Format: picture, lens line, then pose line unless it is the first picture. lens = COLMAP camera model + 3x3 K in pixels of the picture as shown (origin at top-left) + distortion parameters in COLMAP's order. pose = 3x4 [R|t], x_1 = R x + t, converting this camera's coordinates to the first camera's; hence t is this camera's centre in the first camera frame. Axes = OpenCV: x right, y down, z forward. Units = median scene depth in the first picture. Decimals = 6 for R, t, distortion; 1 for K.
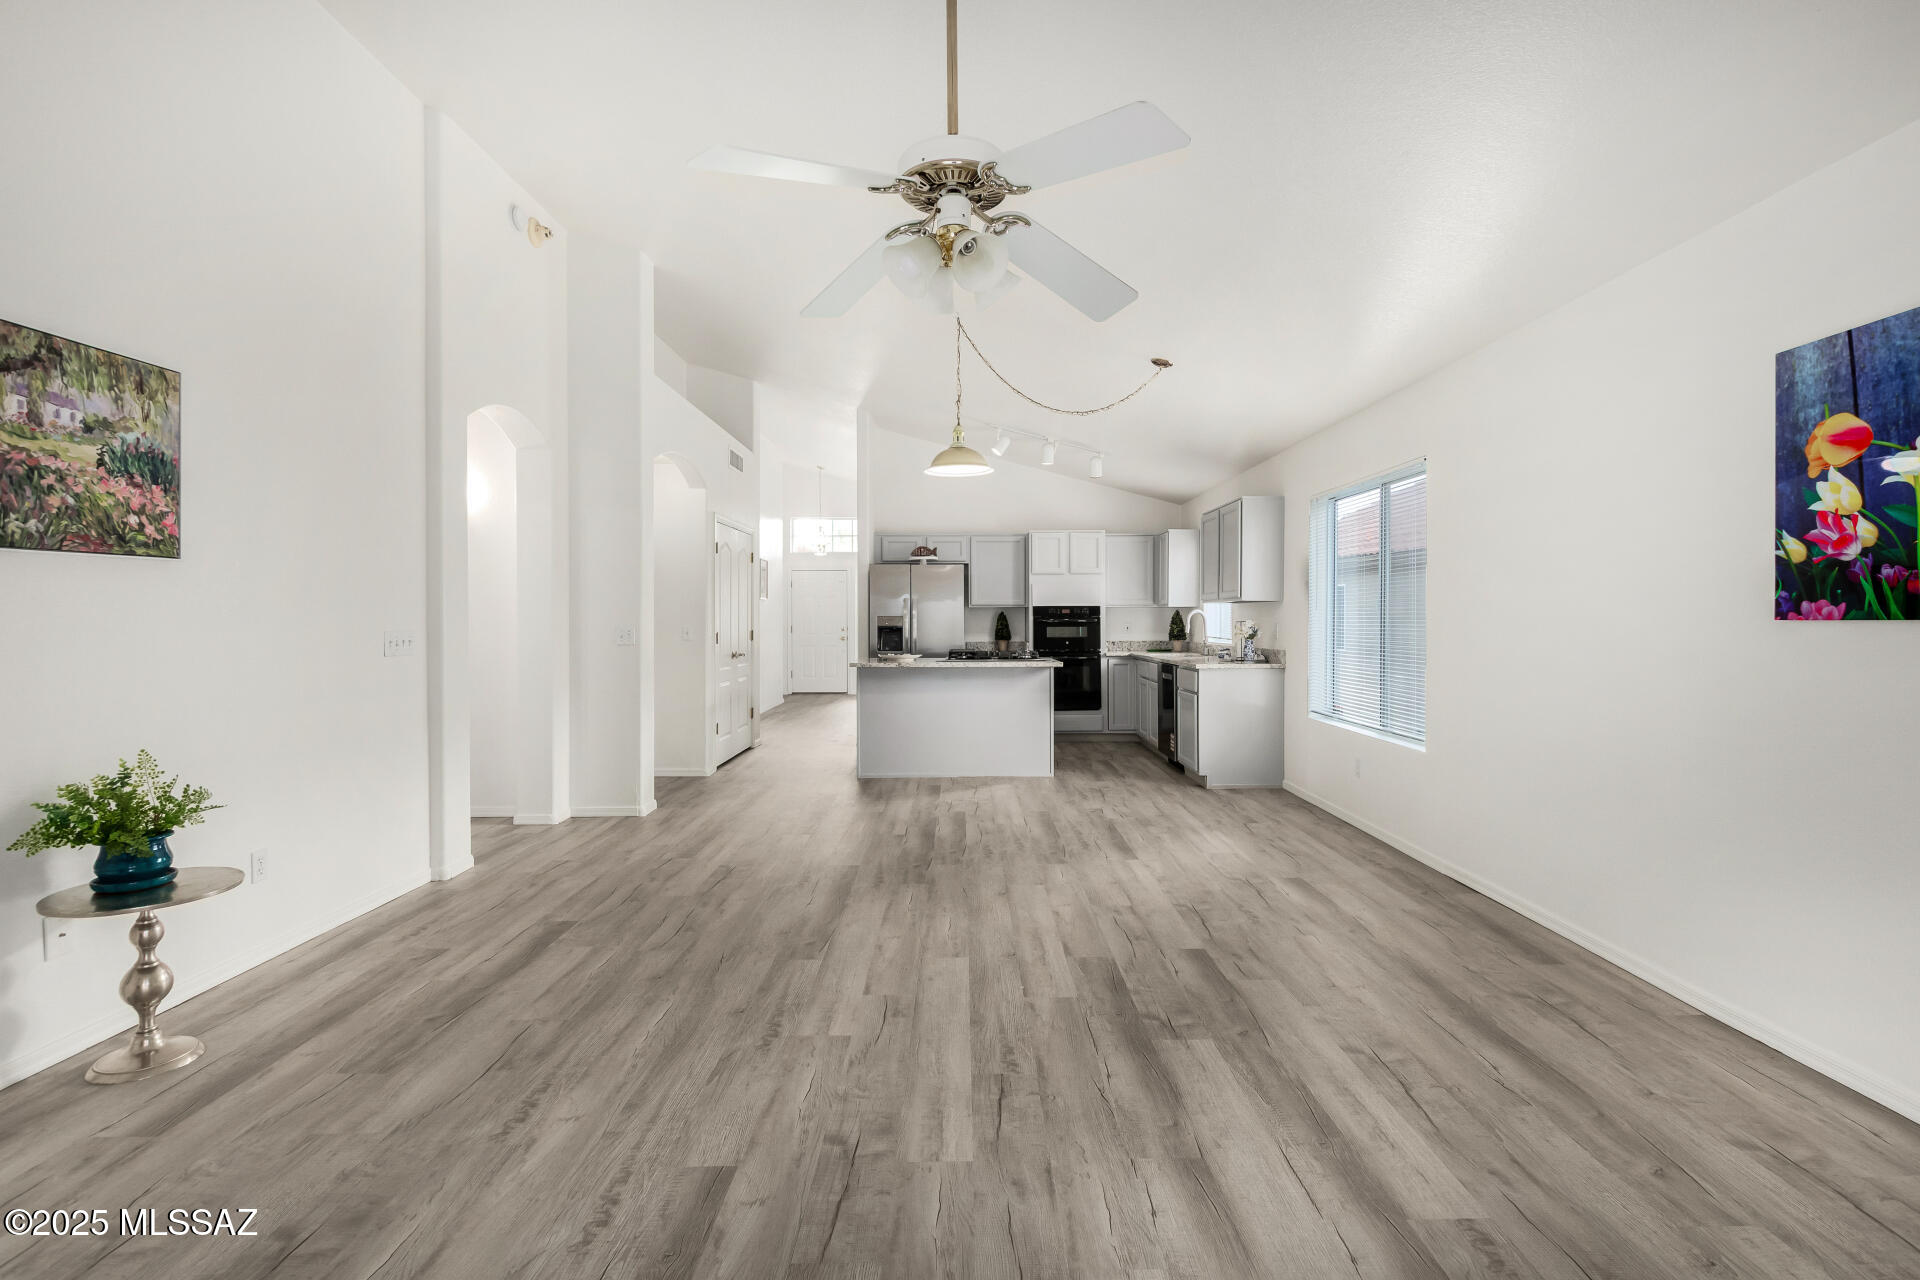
lens RADIAL K [[886.7, 0, 986.4], [0, 886.7, 620.5], [0, 0, 1]] dist [-0.000452, -0.000060]
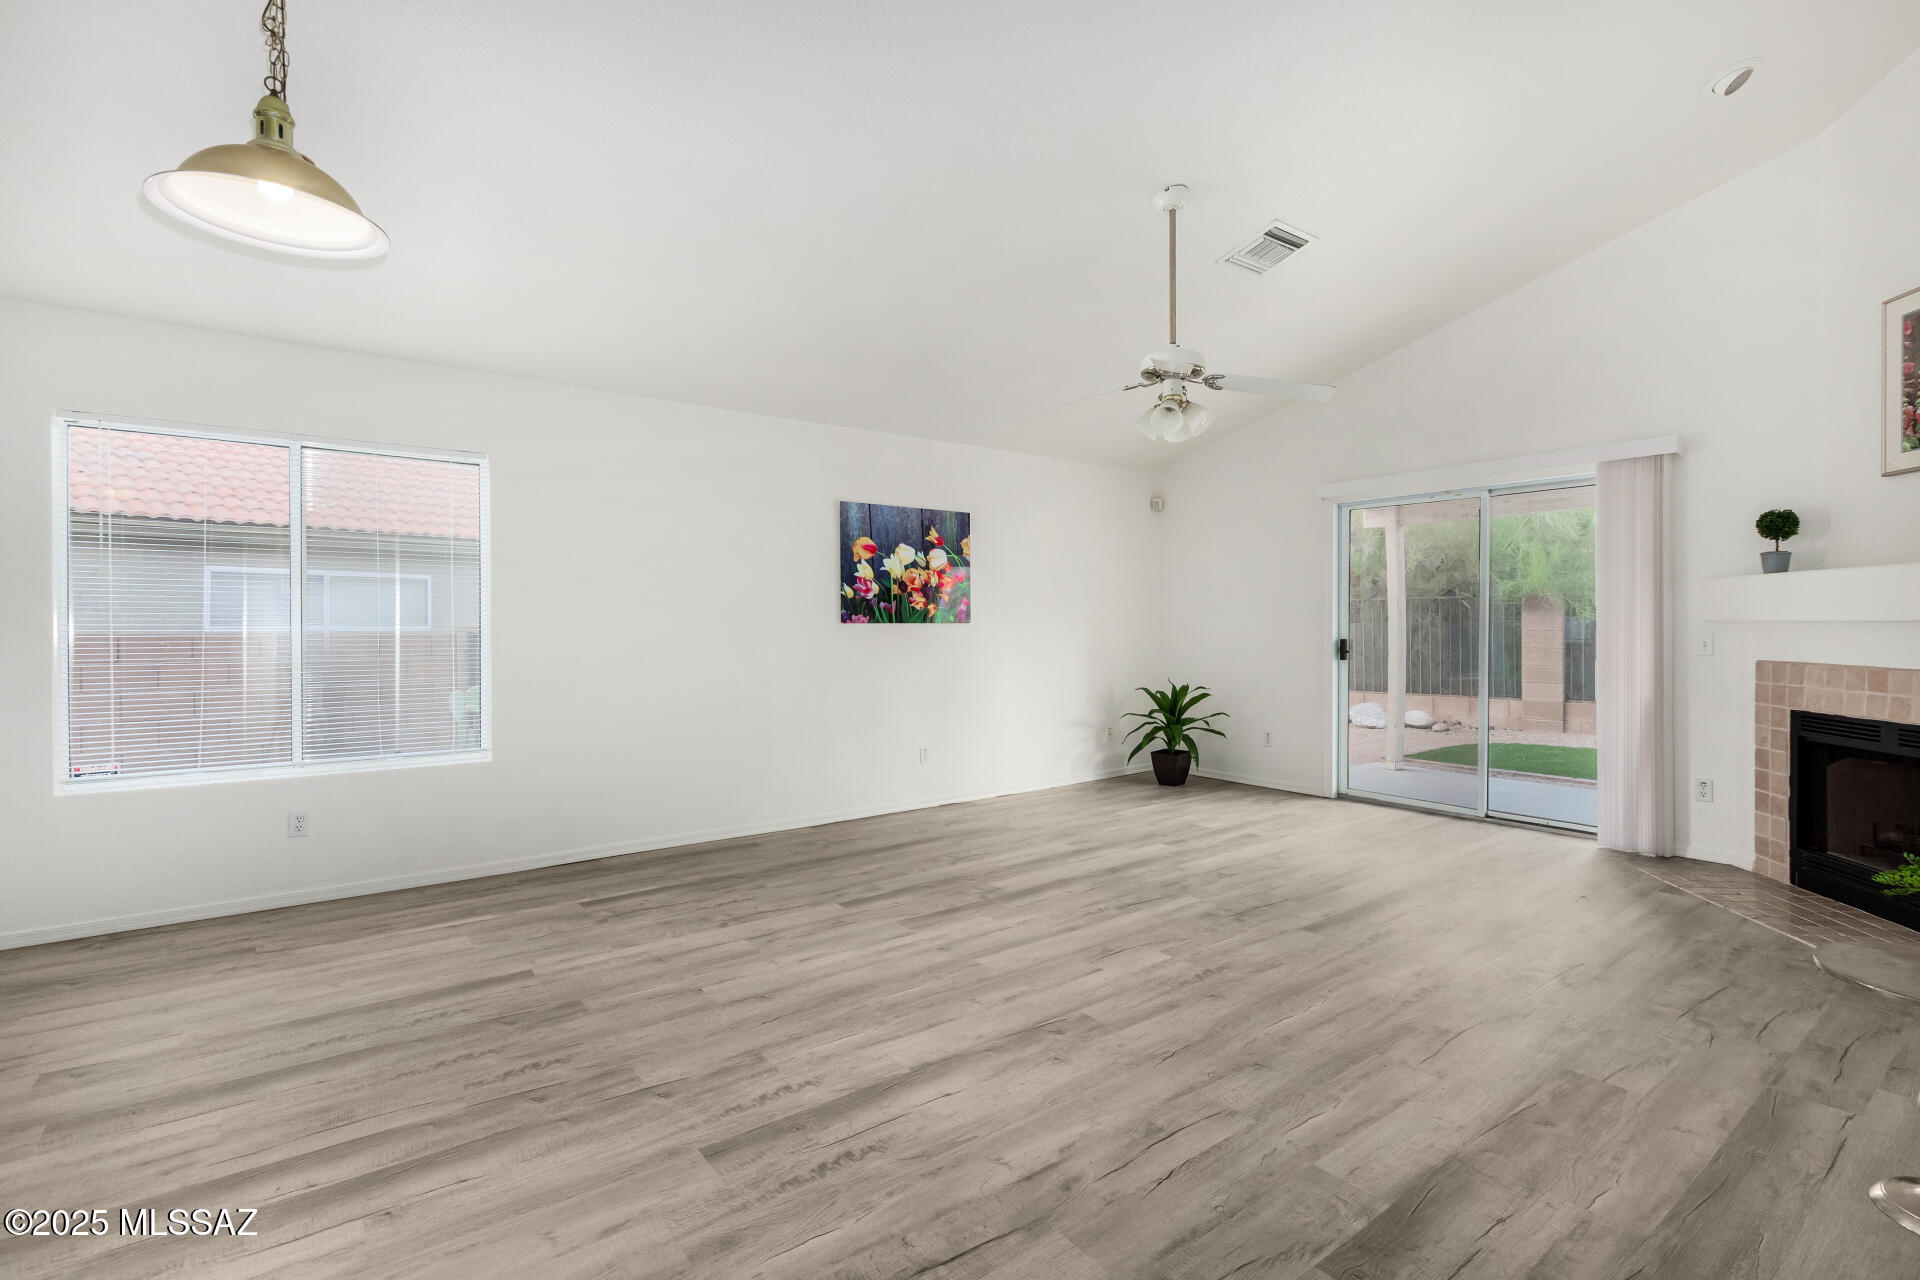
lens RADIAL K [[873.5, 0, 962.8], [0, 873.5, 631.5], [0, 0, 1]] dist [-0.000424, -0.000875]
pose [[-0.581663, 0.001815, 0.813428, -0.946949], [0.007507, 0.999967, 0.003138, 0.013748], [-0.813396, 0.007932, -0.581657, 1.850643]]
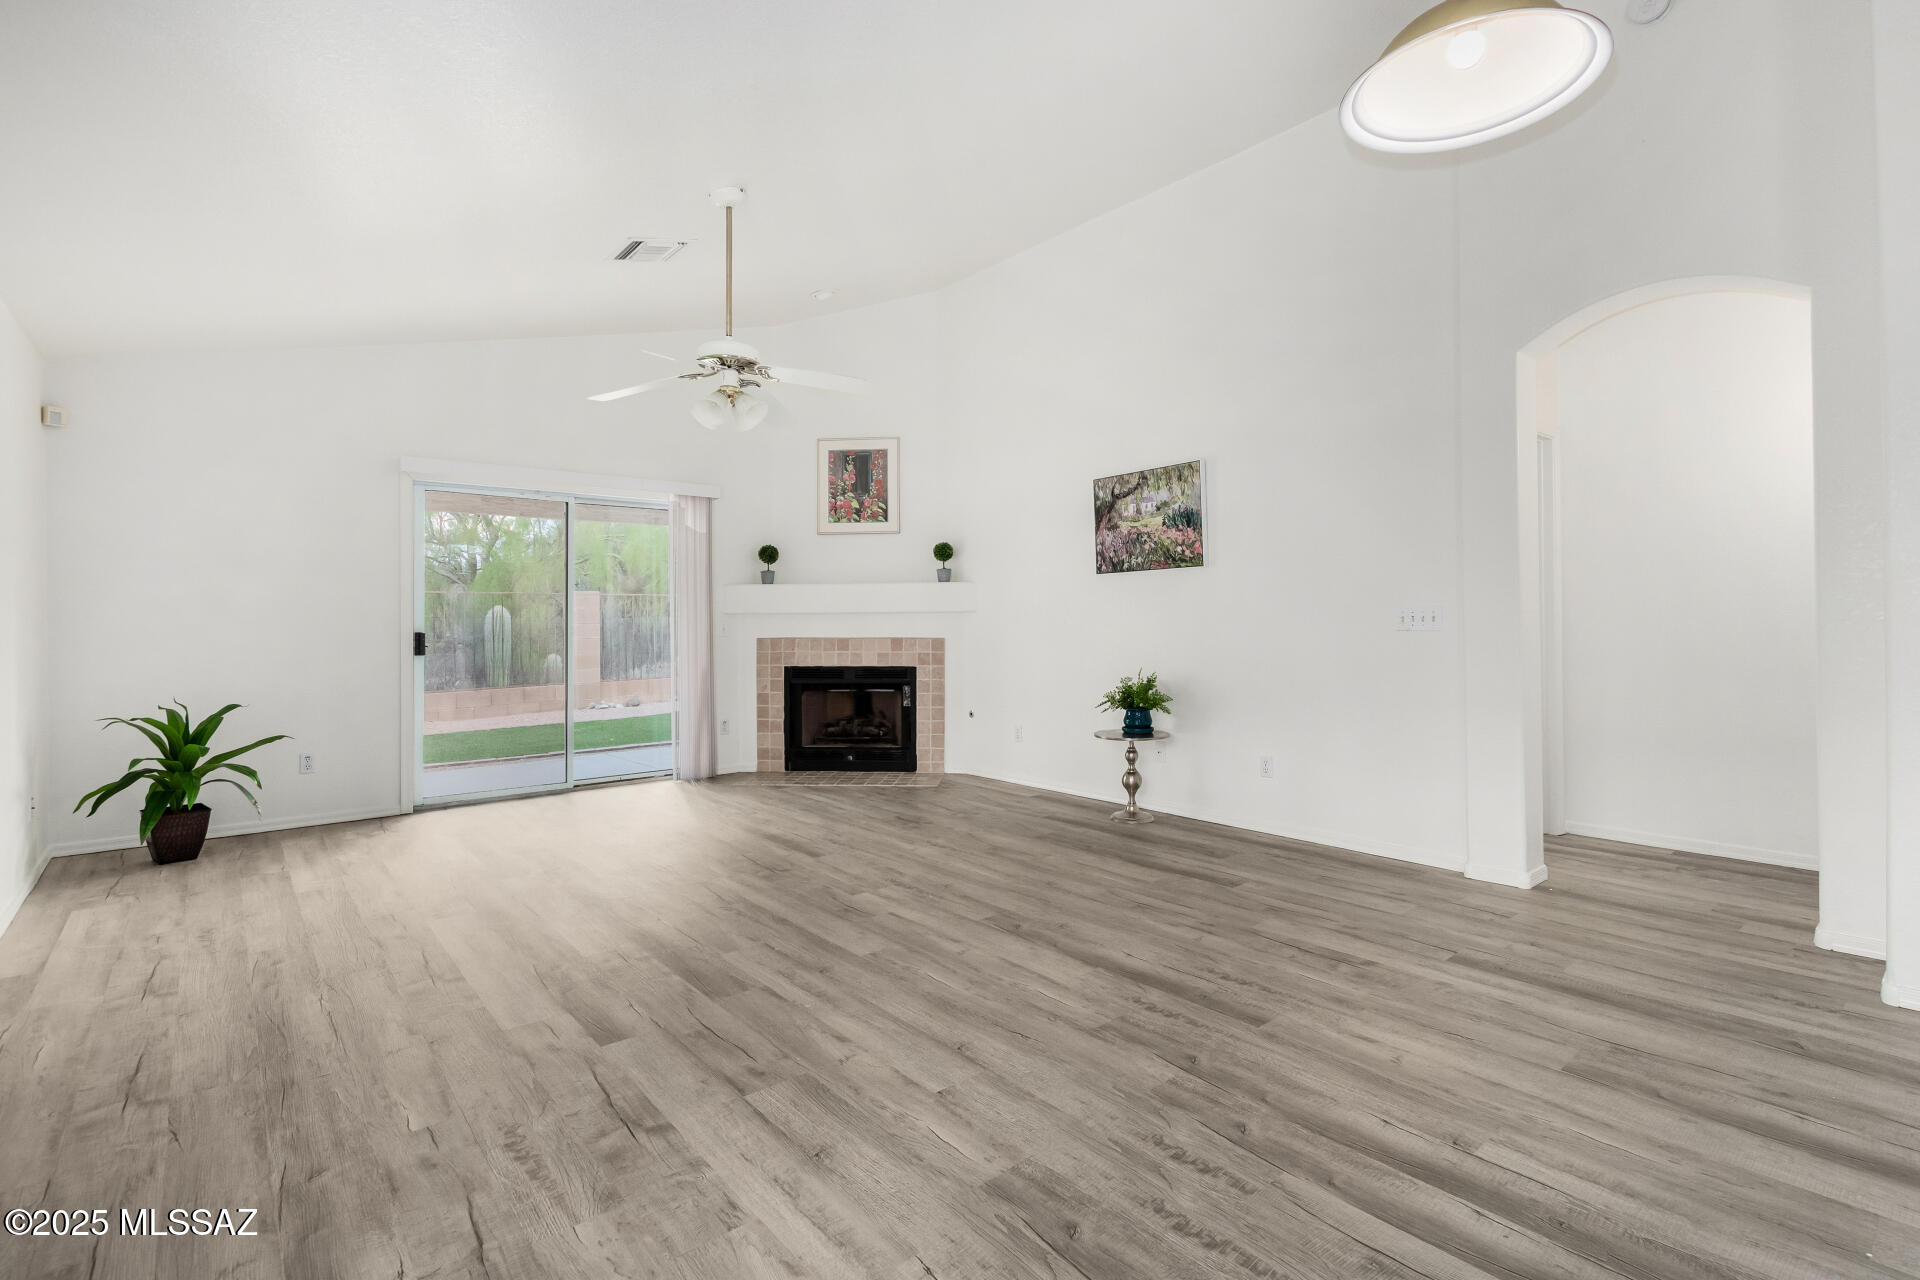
lens RADIAL K [[891.1, 0, 968.7], [0, 891.1, 612.7], [0, 0, 1]] dist [-0.000460, -0.000051]
pose [[-0.781551, 0.007386, -0.623798, 0.562554], [0.011490, 0.999931, -0.002556, 0.021935], [0.623736, -0.009165, -0.781581, 2.138527]]
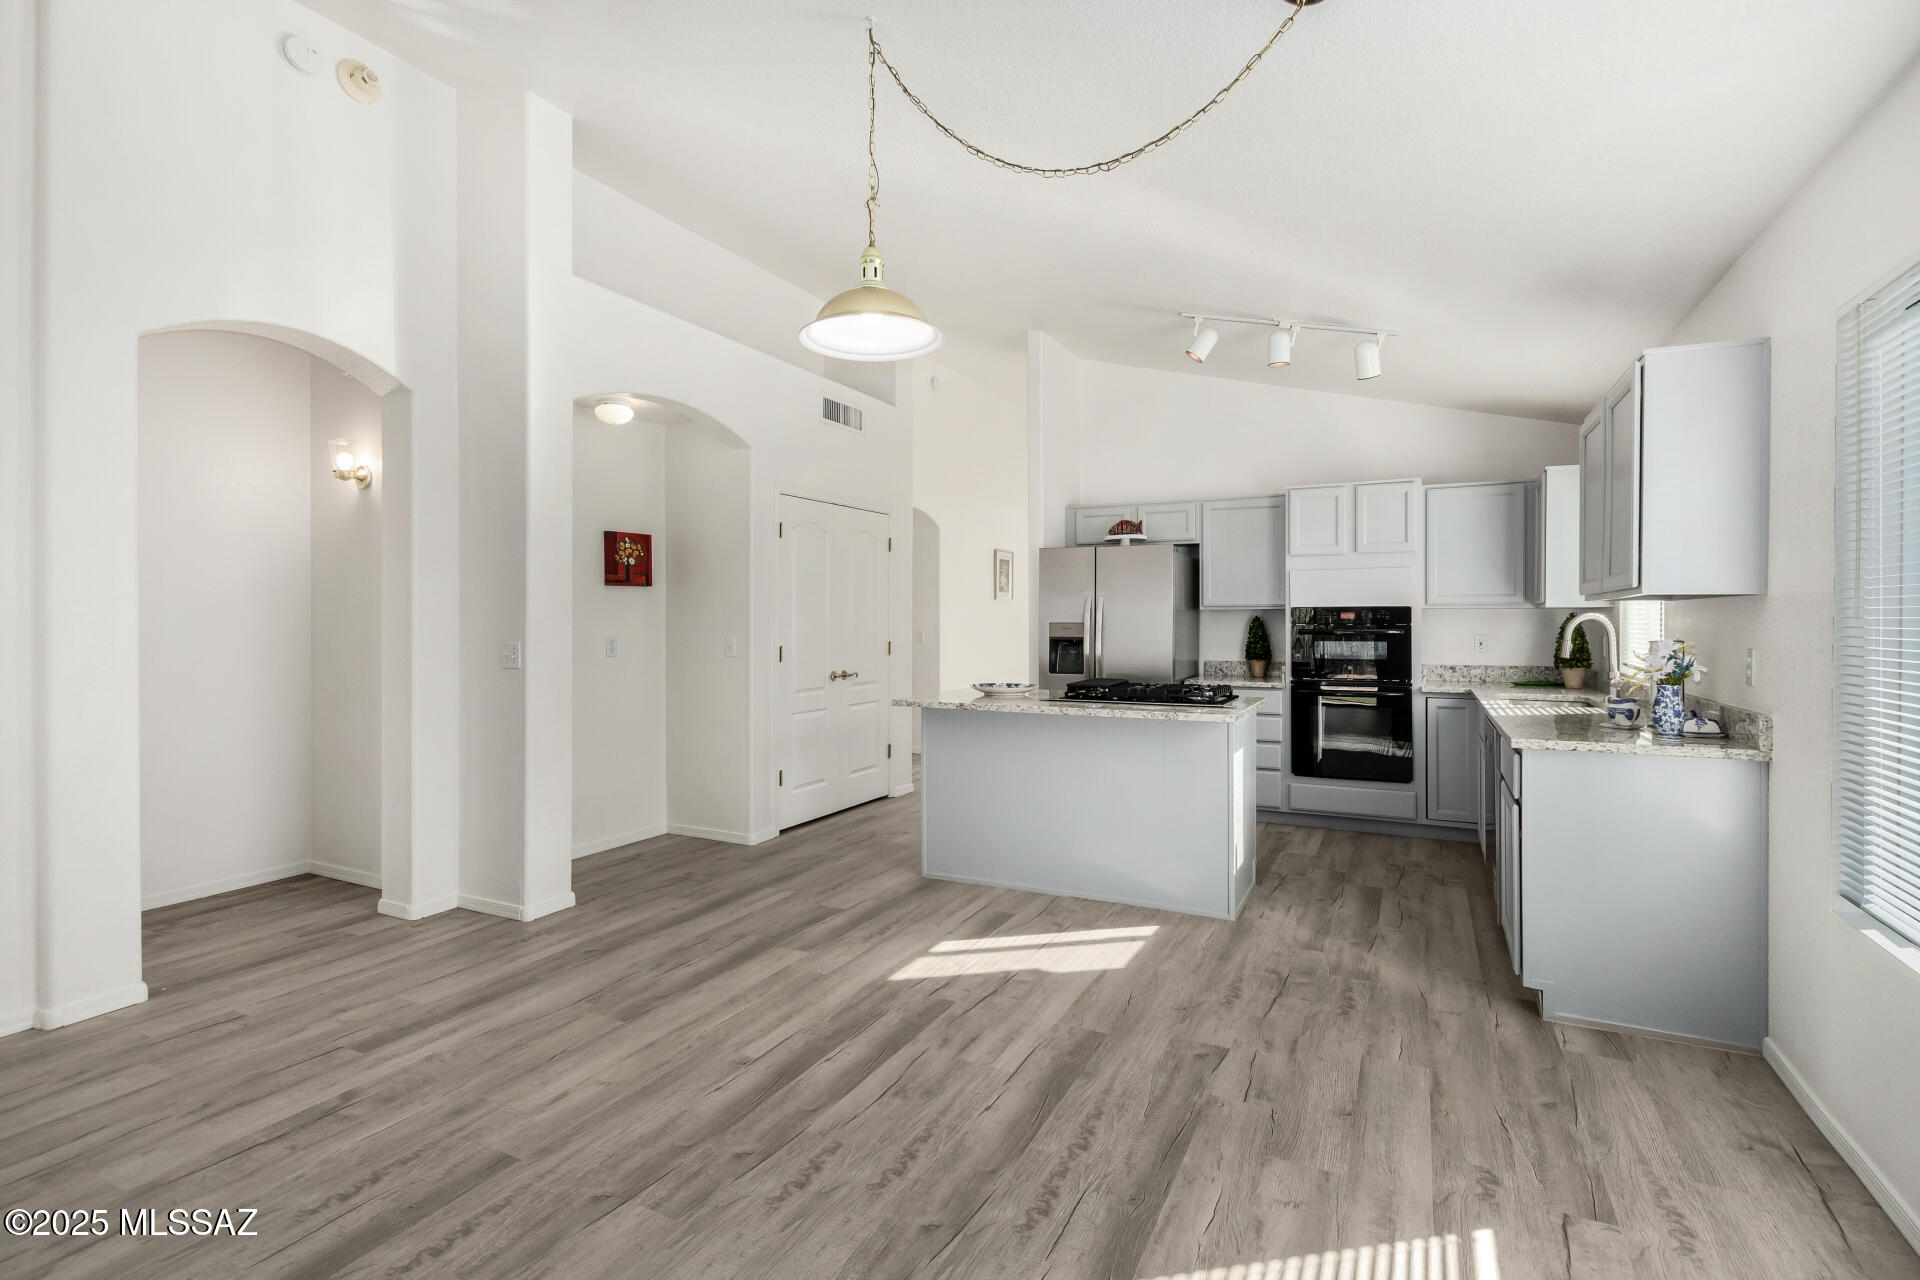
lens RADIAL K [[891.8, 0, 989.5], [0, 891.8, 620.6], [0, 0, 1]] dist [0.001094, -0.000451]
pose [[0.888865, 0.002351, -0.458163, 0.482463], [-0.002080, 0.999997, 0.001096, -0.022531], [0.458164, -0.000022, 0.888868, 1.111898]]
